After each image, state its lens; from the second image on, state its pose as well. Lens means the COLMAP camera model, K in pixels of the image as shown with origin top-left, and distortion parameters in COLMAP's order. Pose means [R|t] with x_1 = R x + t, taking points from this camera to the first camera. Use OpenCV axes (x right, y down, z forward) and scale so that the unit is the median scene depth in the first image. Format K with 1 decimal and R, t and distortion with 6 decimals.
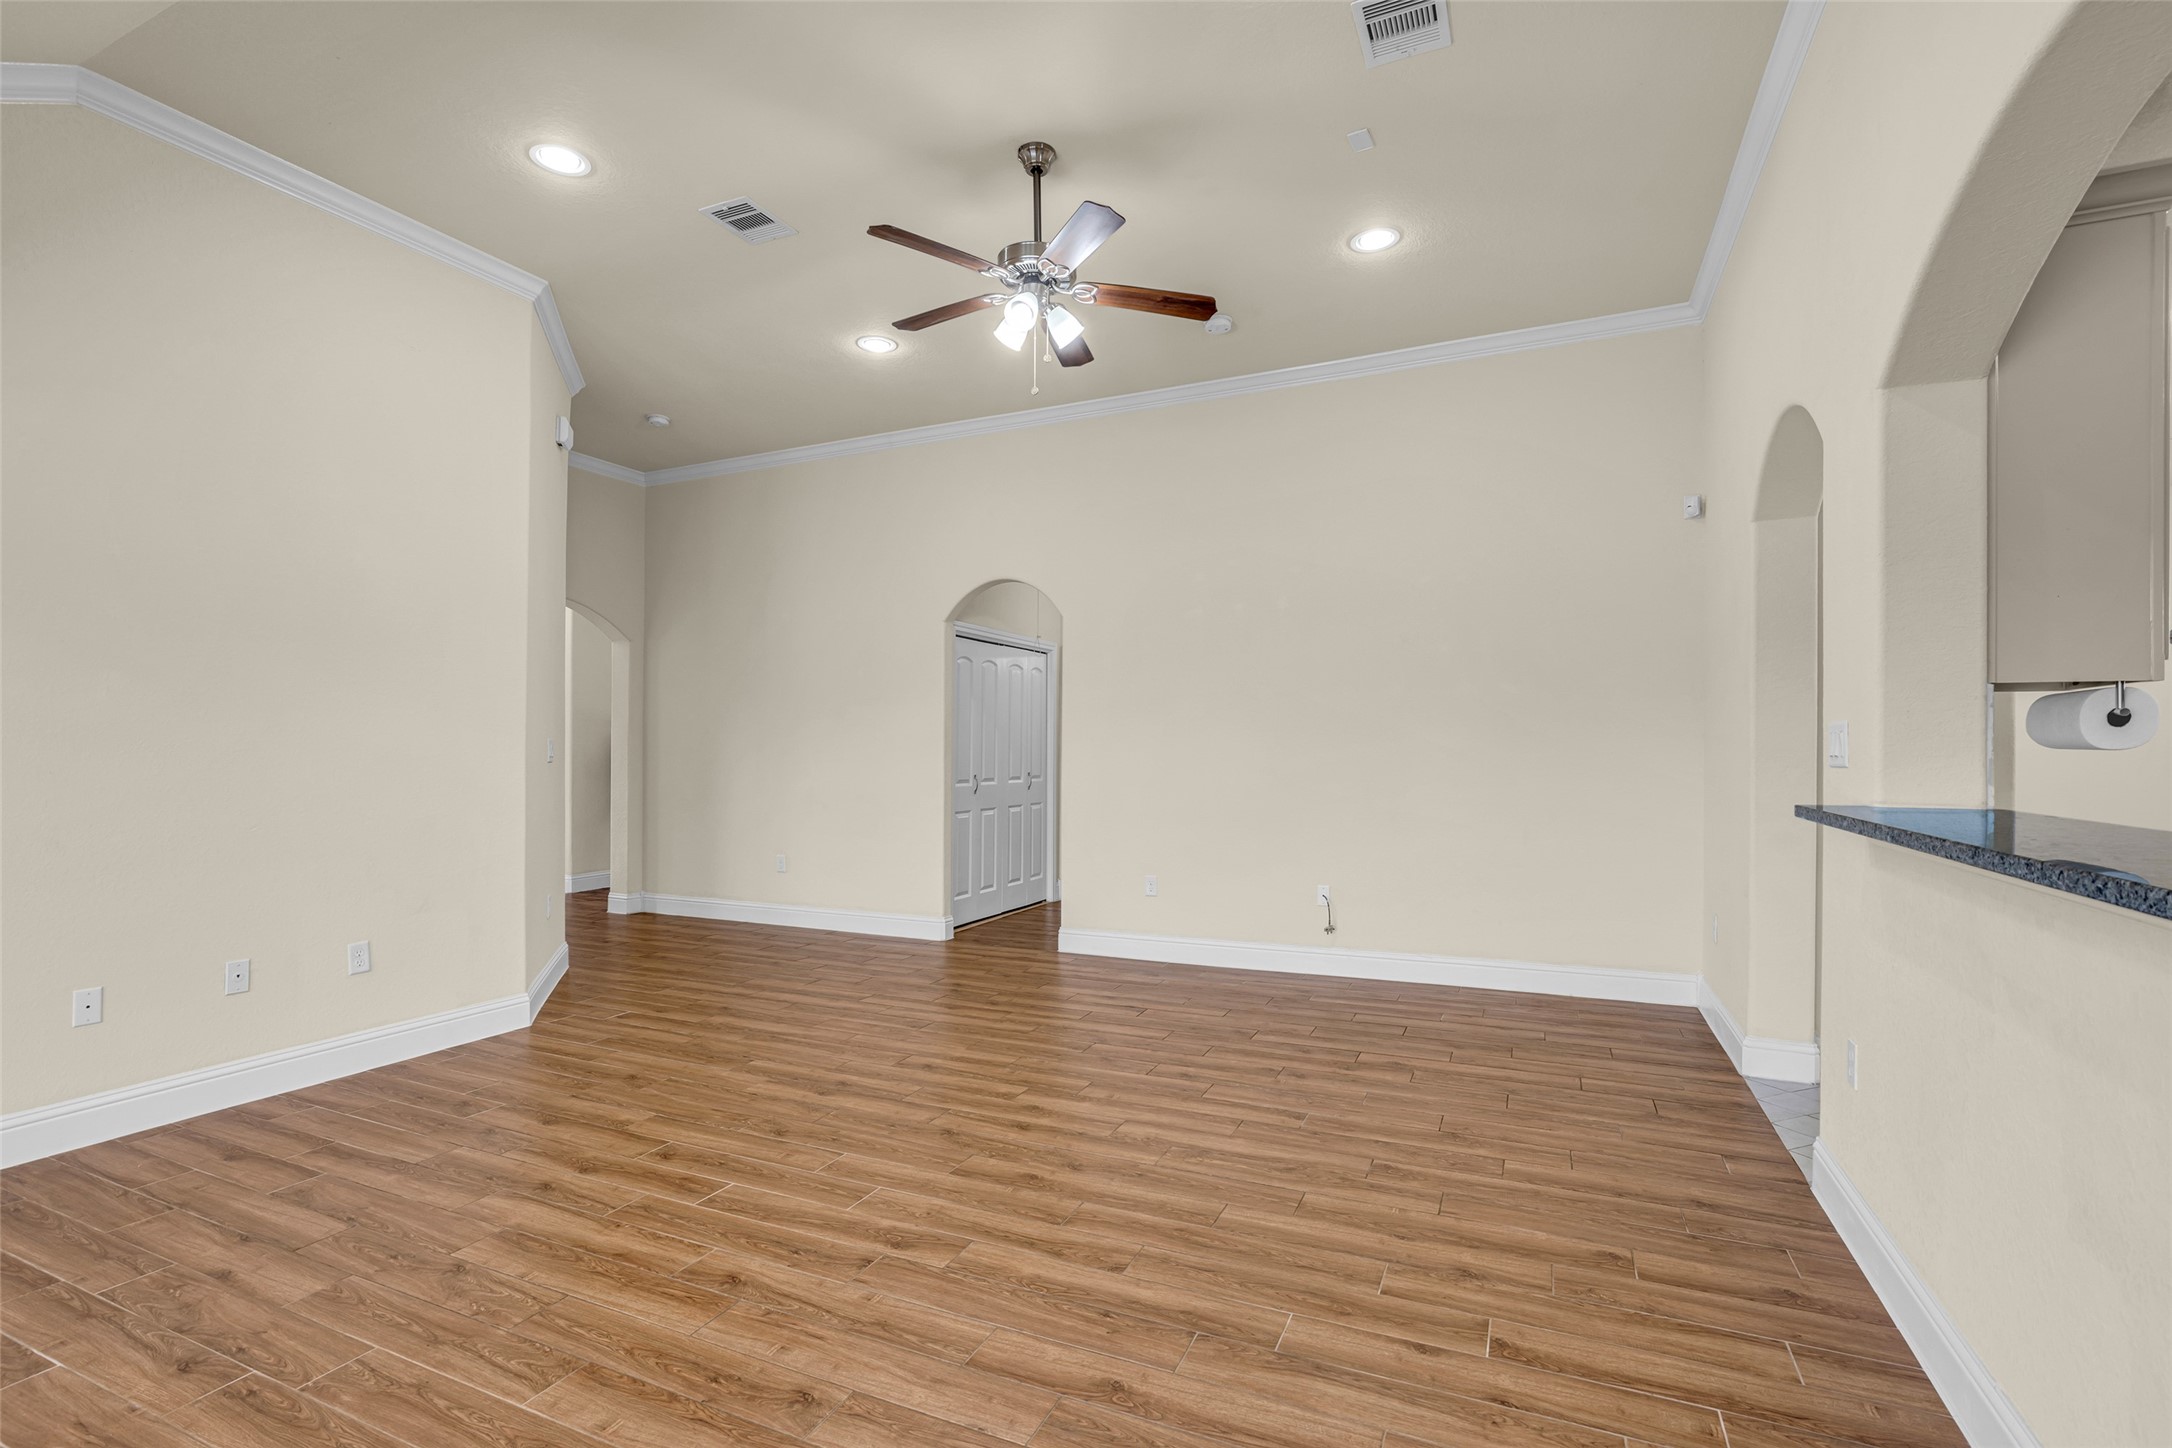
lens RADIAL K [[988.9, 0, 1088.0], [0, 988.9, 747.1], [0, 0, 1]] dist [0.000028, -0.000112]
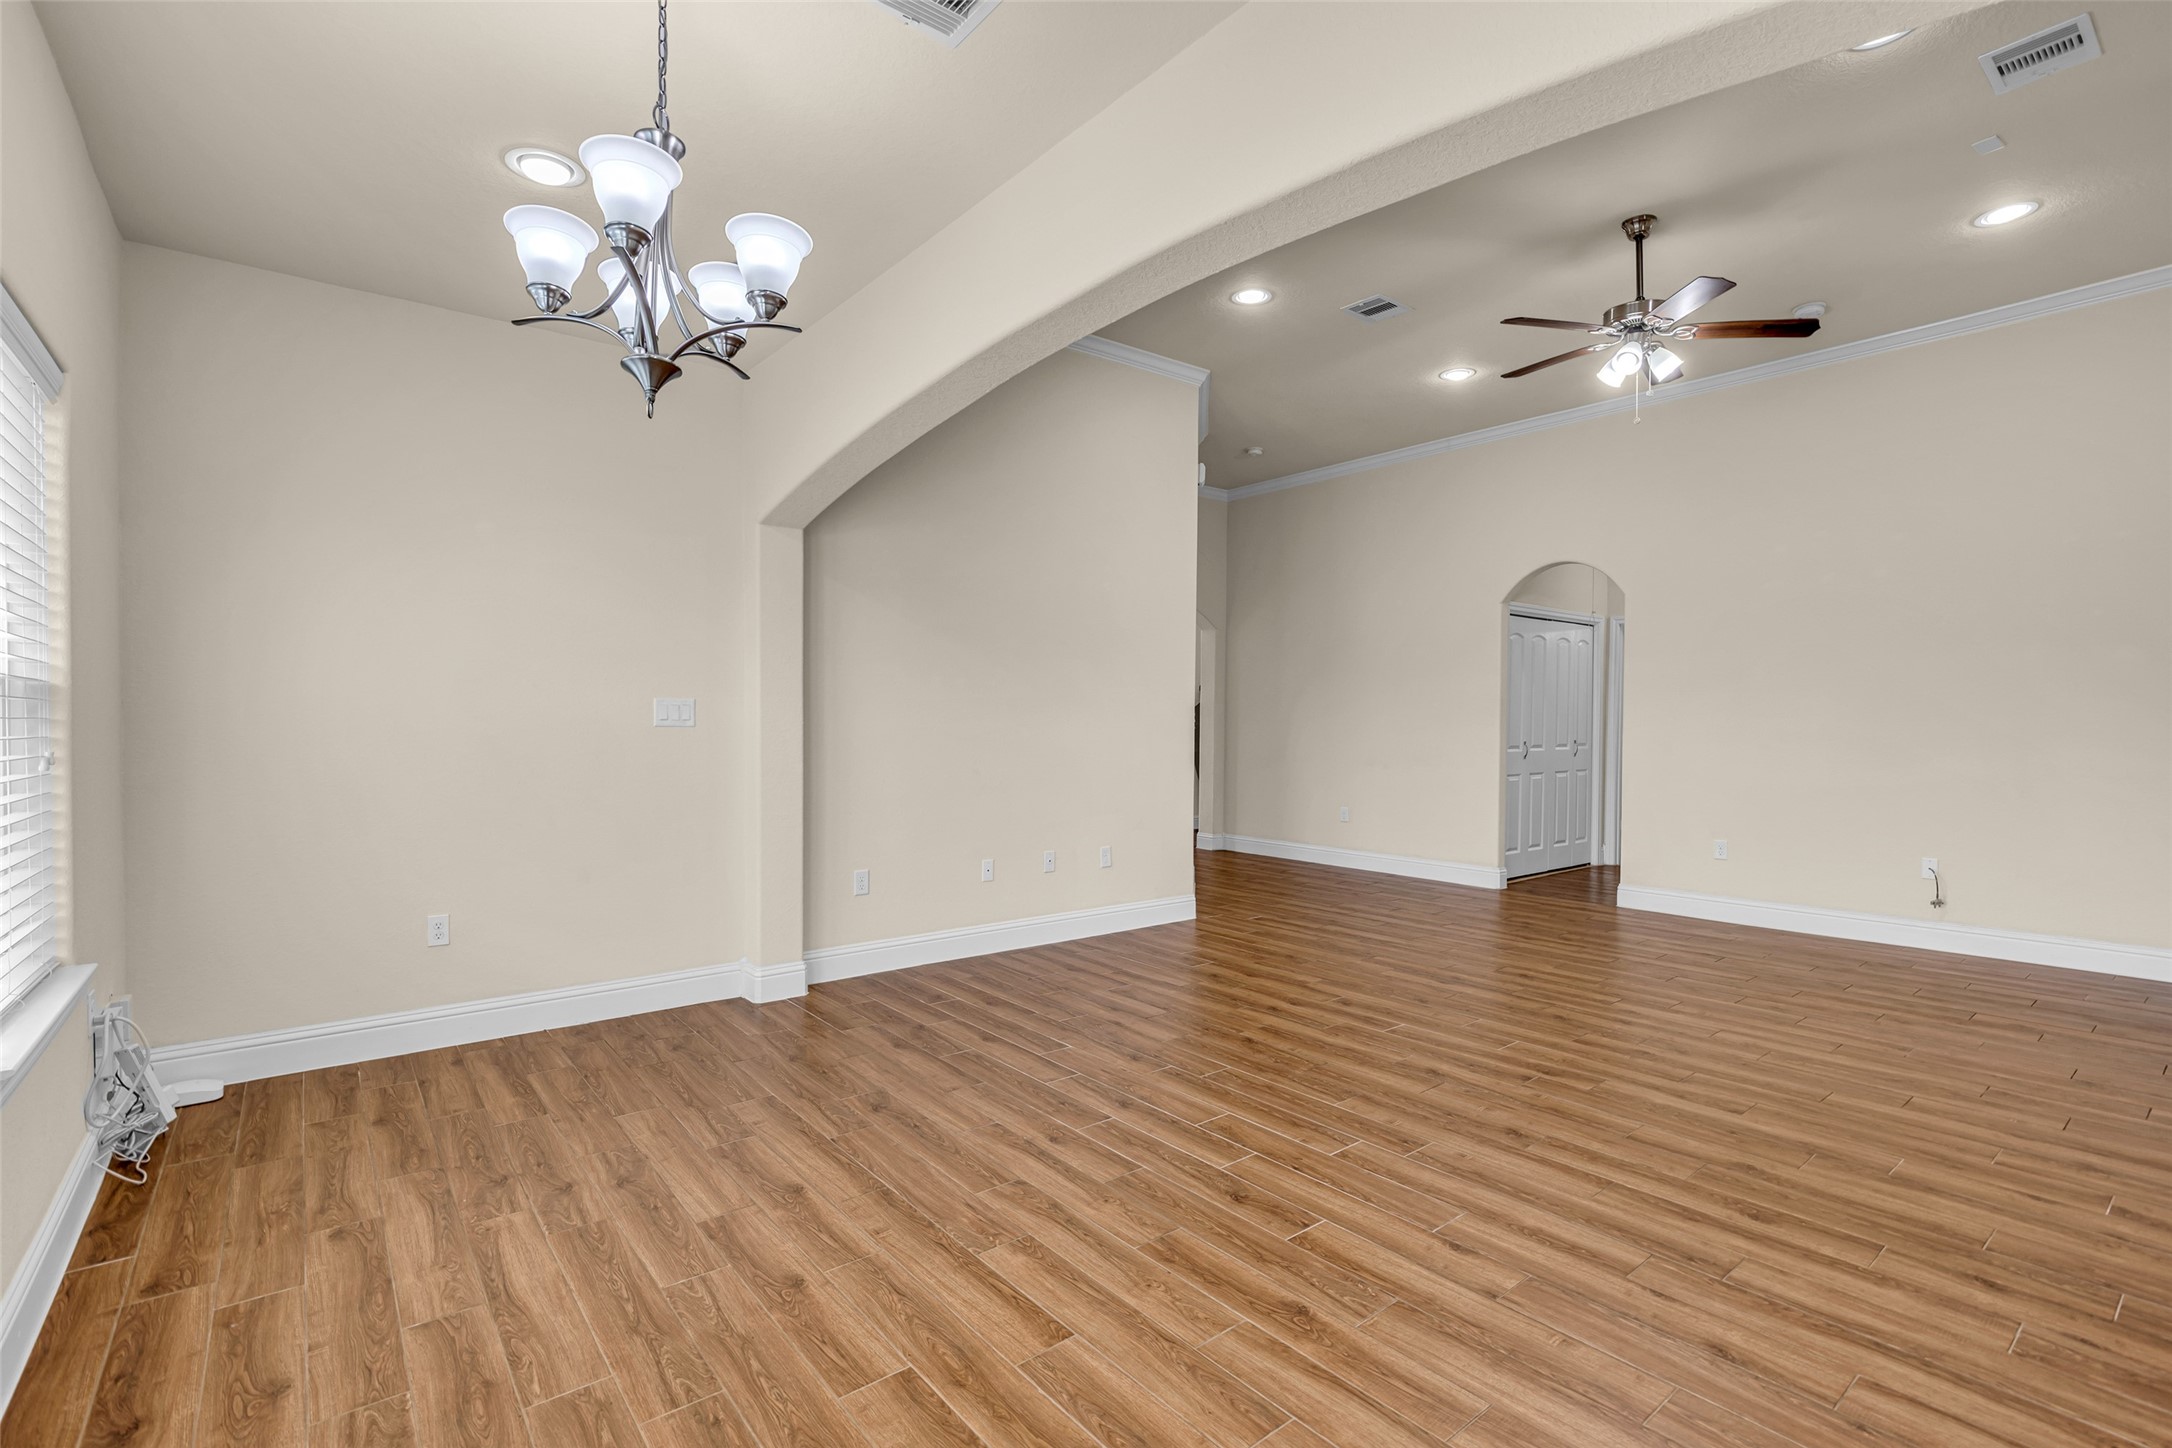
lens RADIAL K [[995.9, 0, 1080.6], [0, 995.9, 726.9], [0, 0, 1]] dist [-0.023466, 0.009464]
pose [[0.890222, 0.008711, -0.455444, -0.106525], [-0.003330, 0.999915, 0.012614, -0.000105], [0.455515, -0.009713, 0.890175, -0.388607]]
